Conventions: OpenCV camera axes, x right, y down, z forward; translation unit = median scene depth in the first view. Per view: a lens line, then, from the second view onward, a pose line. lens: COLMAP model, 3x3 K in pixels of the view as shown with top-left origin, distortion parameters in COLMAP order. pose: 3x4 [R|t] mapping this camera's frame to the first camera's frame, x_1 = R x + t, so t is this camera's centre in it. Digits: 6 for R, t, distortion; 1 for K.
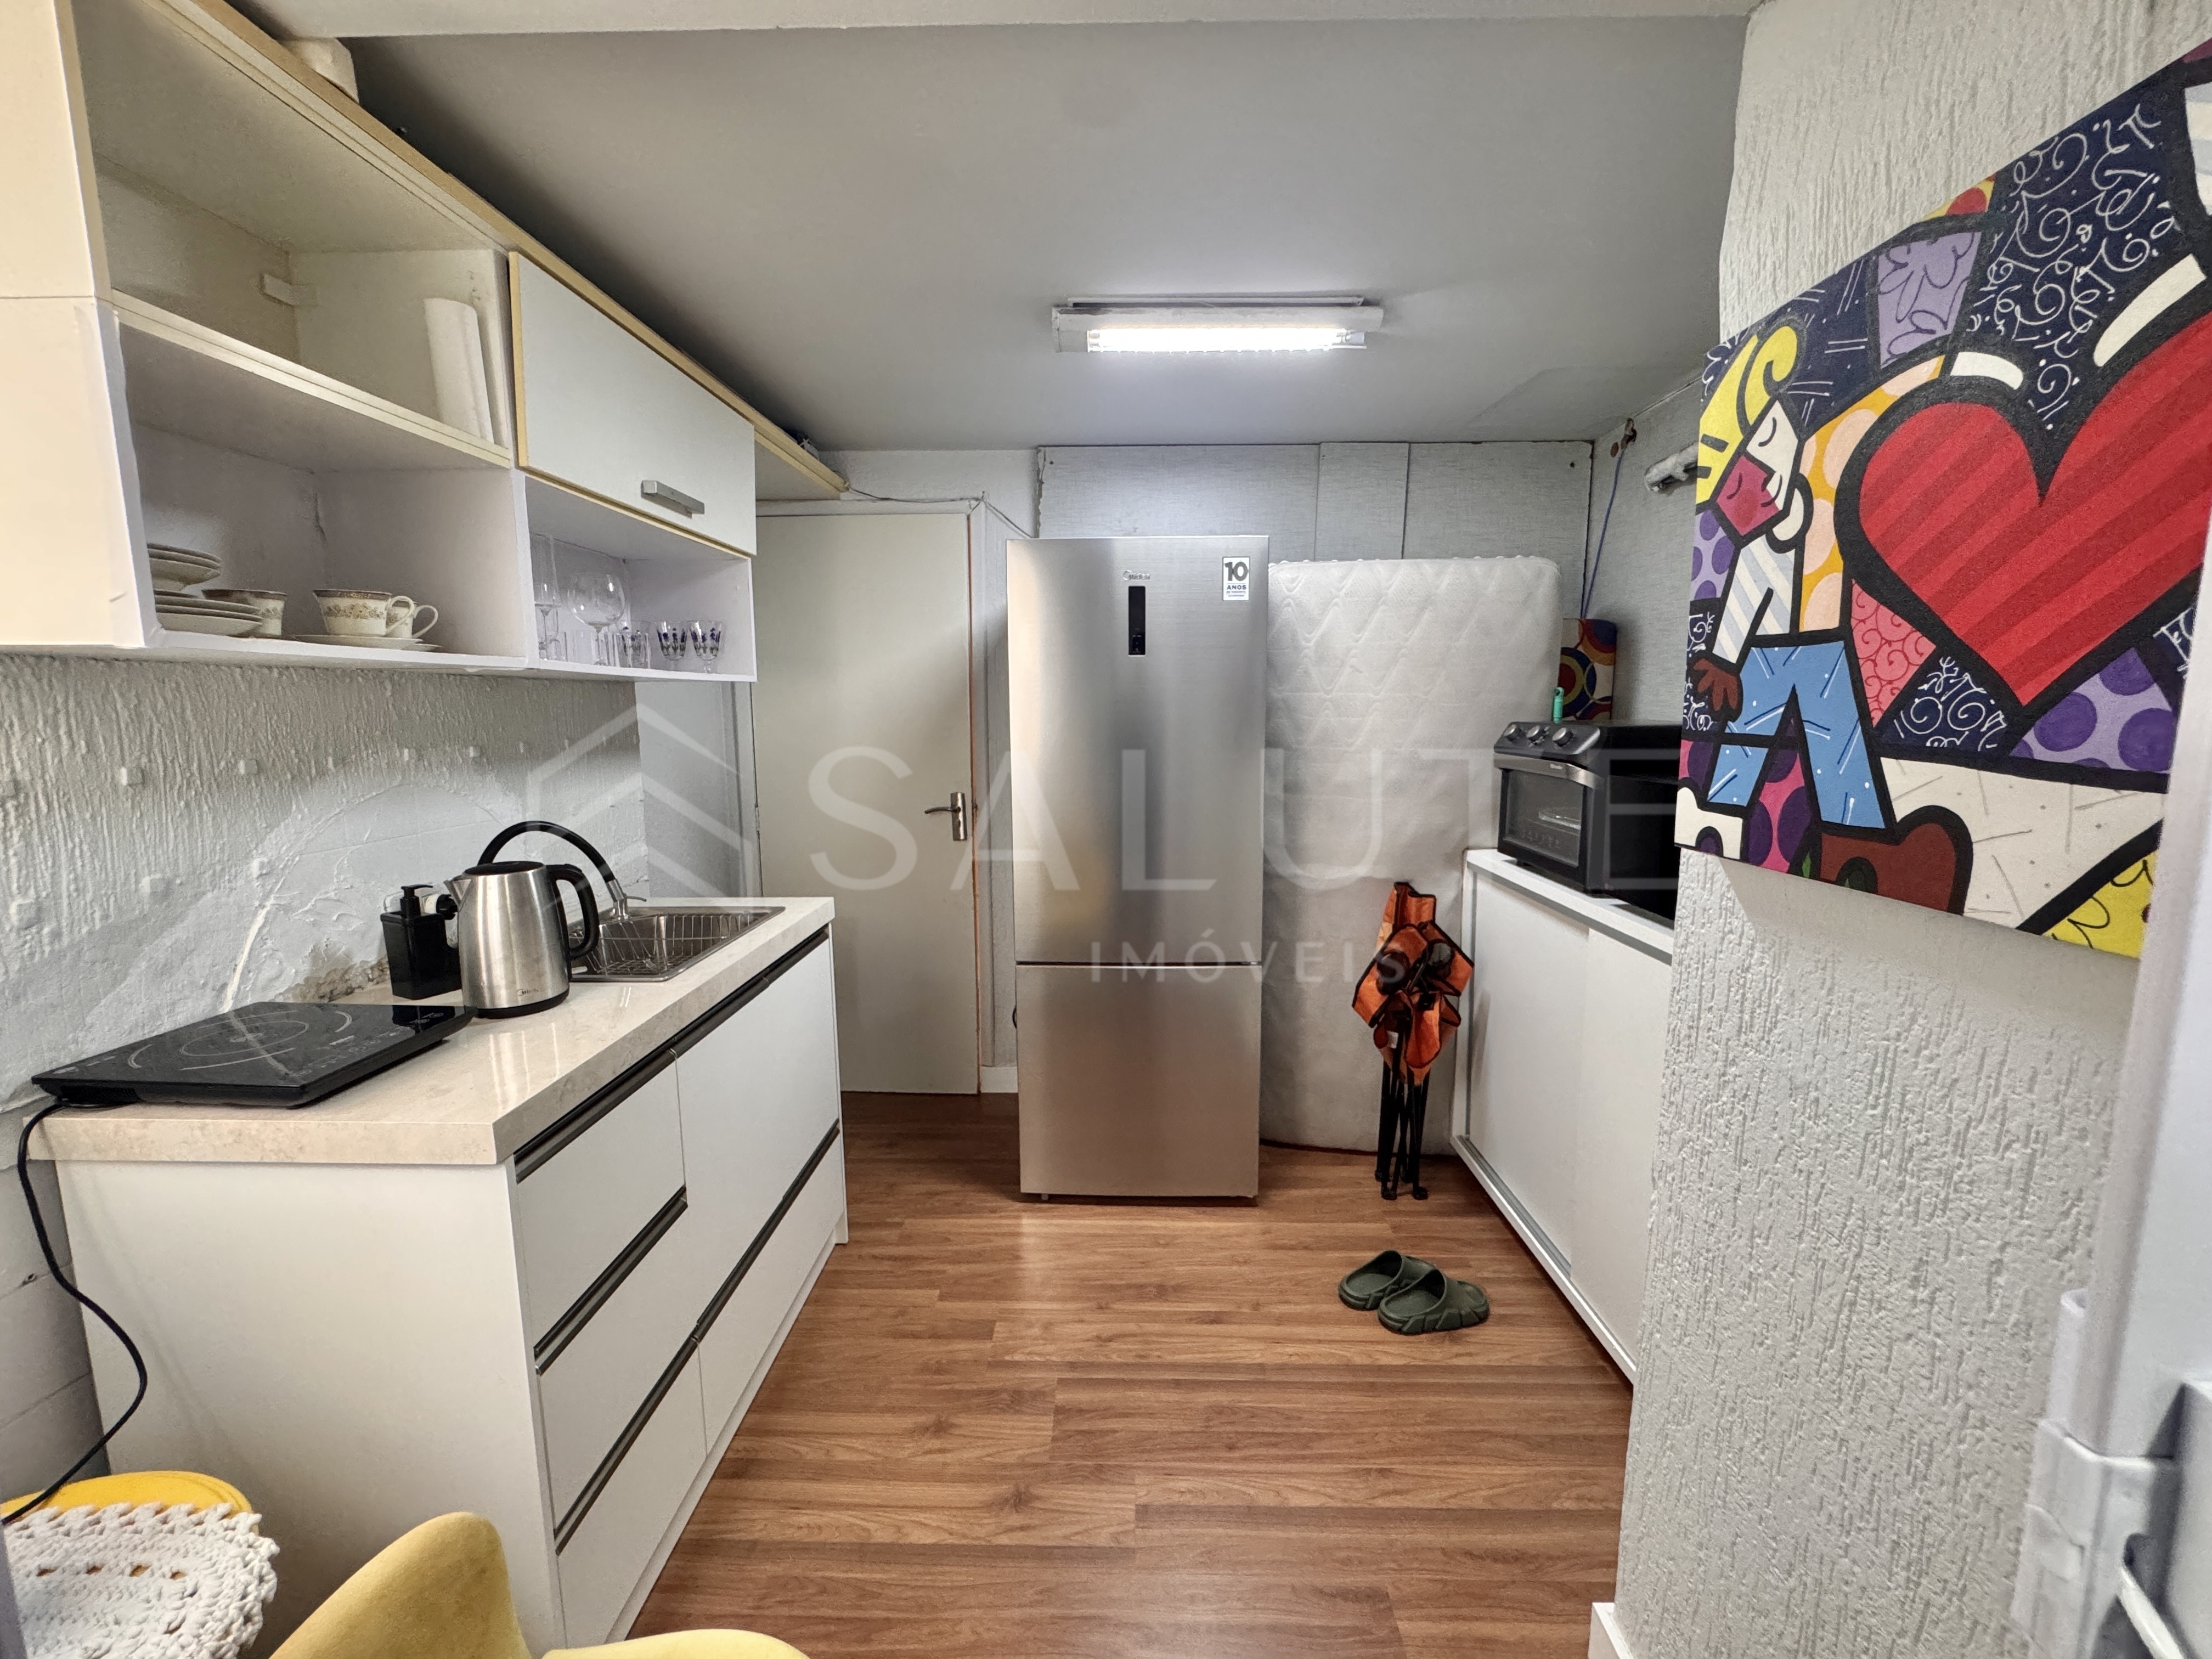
lens RADIAL K [[888.6, 0, 1110.3], [0, 888.6, 820.3], [0, 0, 1]] dist [0.000854, 0.000051]
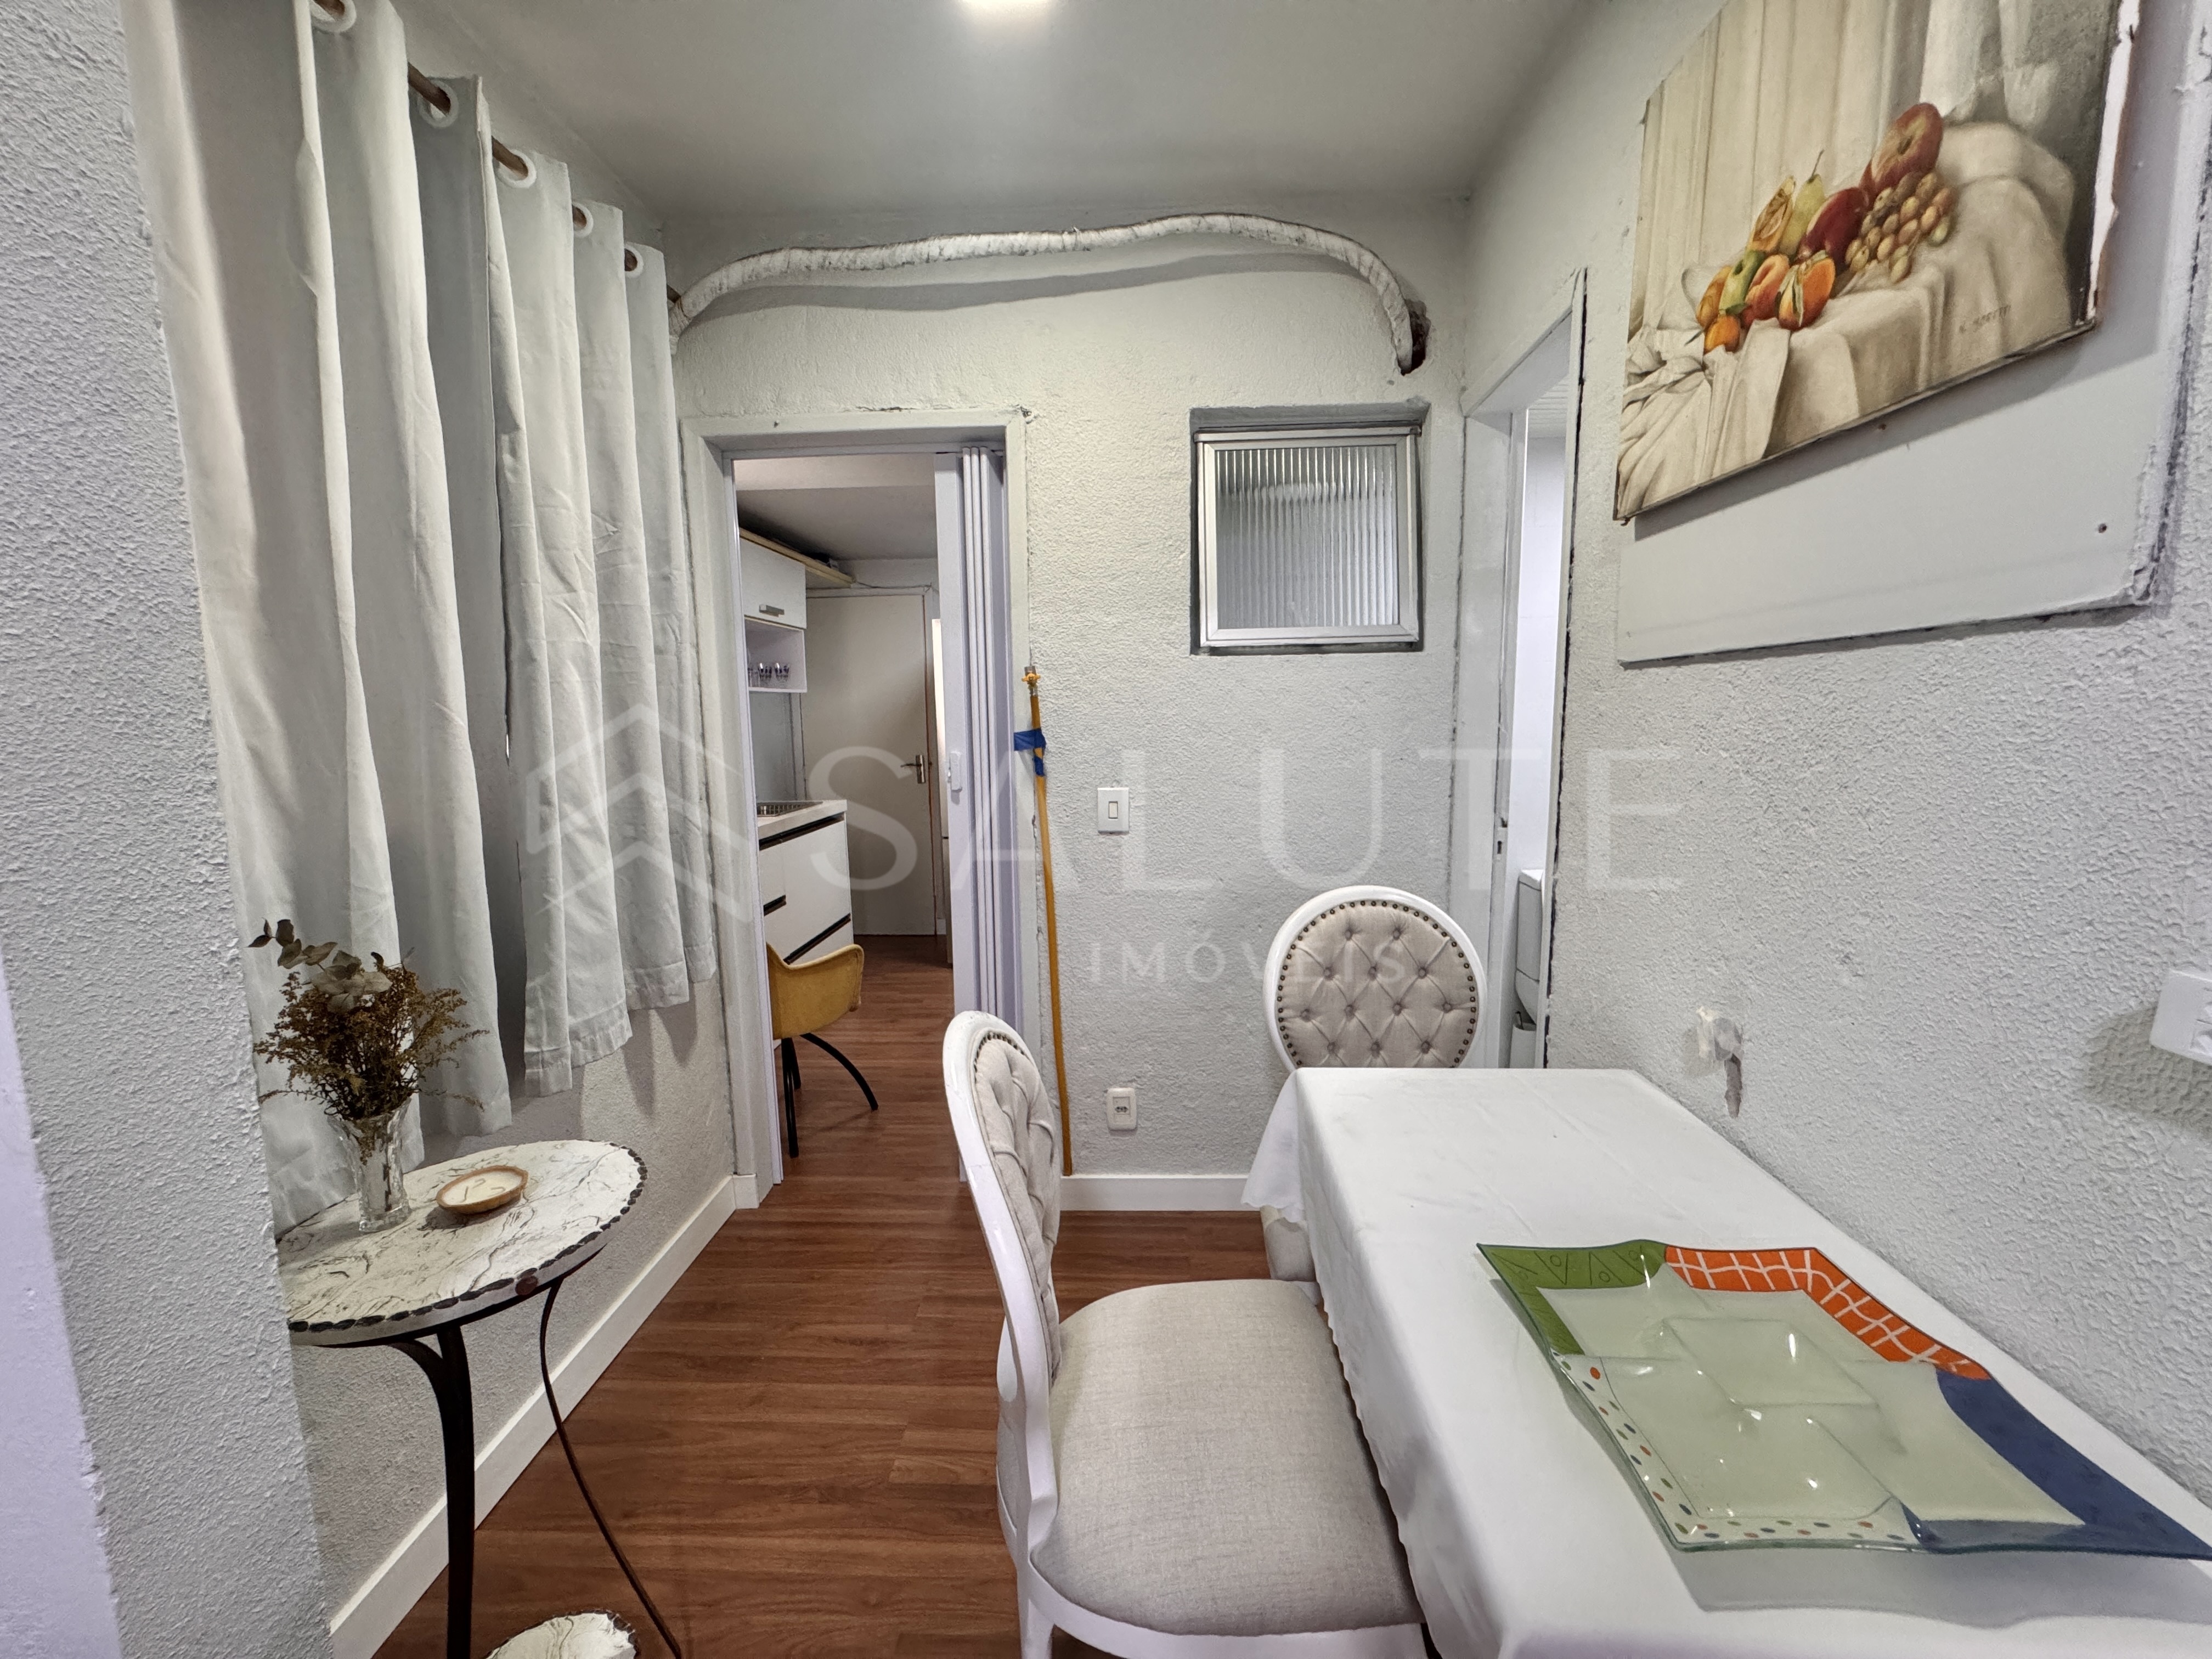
lens RADIAL K [[888.6, 0, 1100.2], [0, 888.6, 825.1], [0, 0, 1]] dist [0.000854, 0.000051]
pose [[0.999251, -0.008402, -0.037766, 0.833599], [0.008309, 0.999962, -0.002611, 0.379767], [0.037786, 0.002295, 0.999283, -2.432627]]
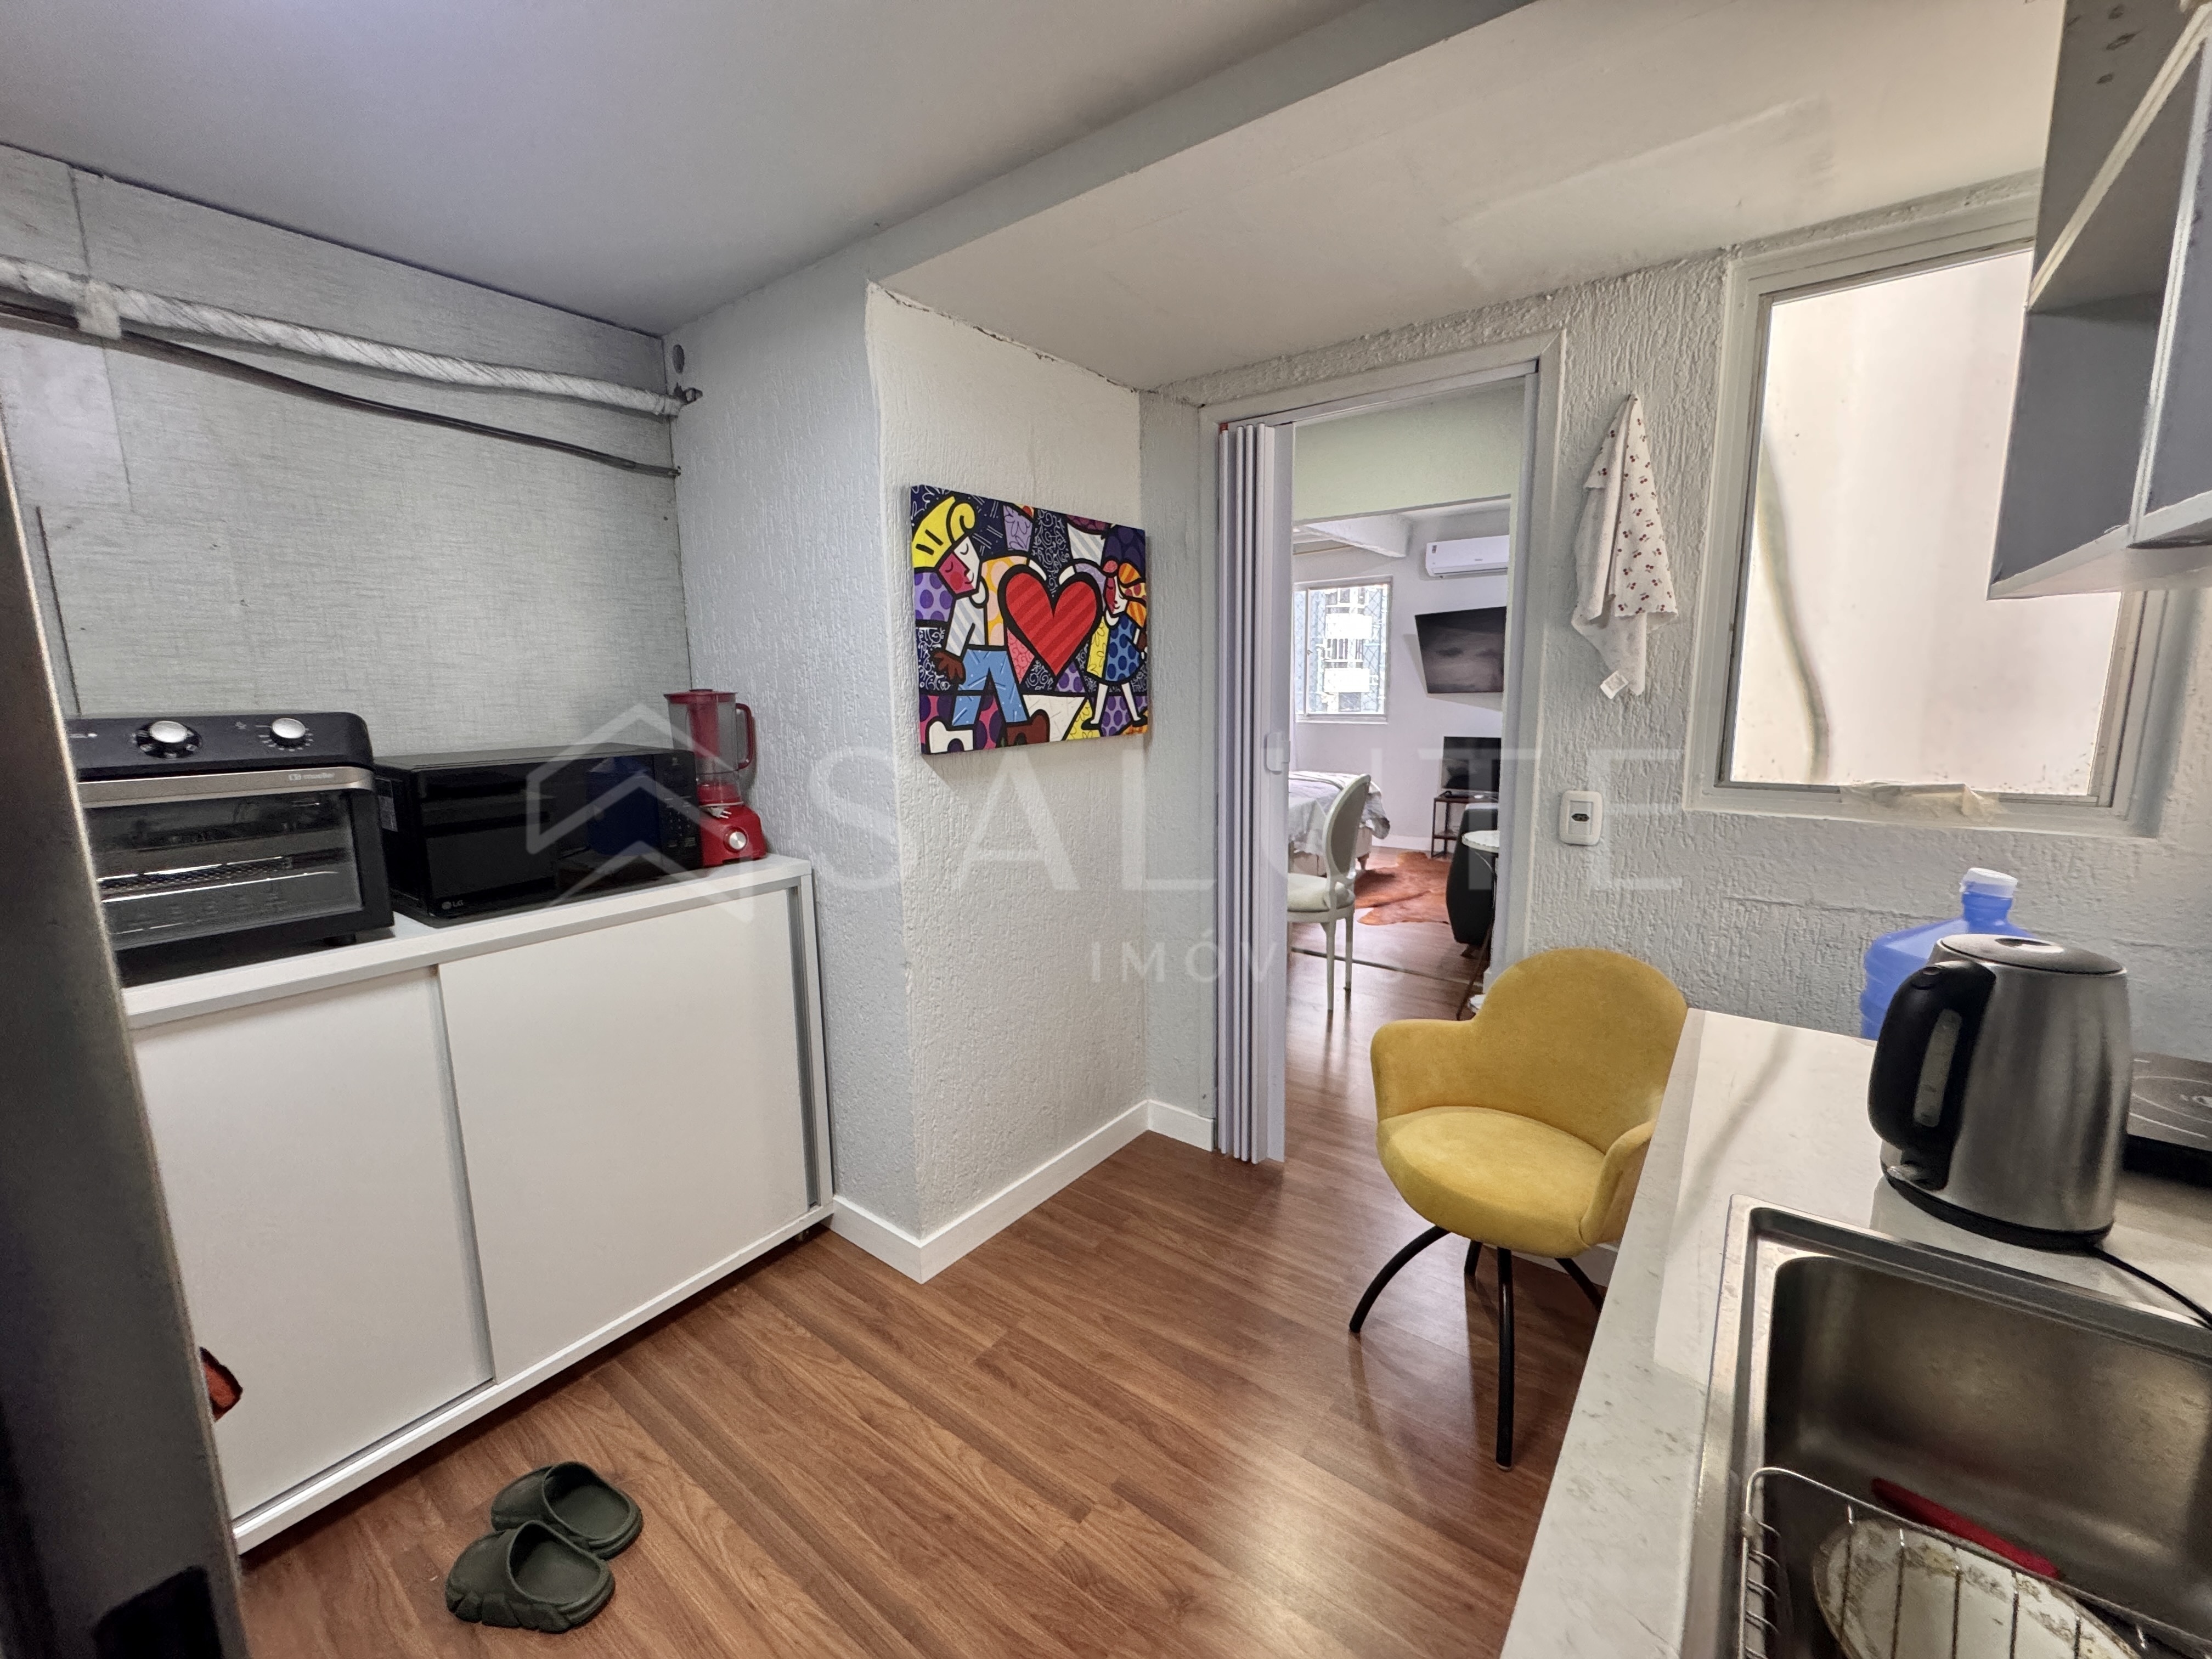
lens RADIAL K [[888.6, 0, 1096.5], [0, 888.6, 825.9], [0, 0, 1]] dist [0.000854, 0.000051]
pose [[-0.803132, -0.079223, 0.590510, -0.847138], [0.095133, 0.961352, 0.258363, -0.319917], [-0.588157, 0.263677, -0.764556, 2.652939]]
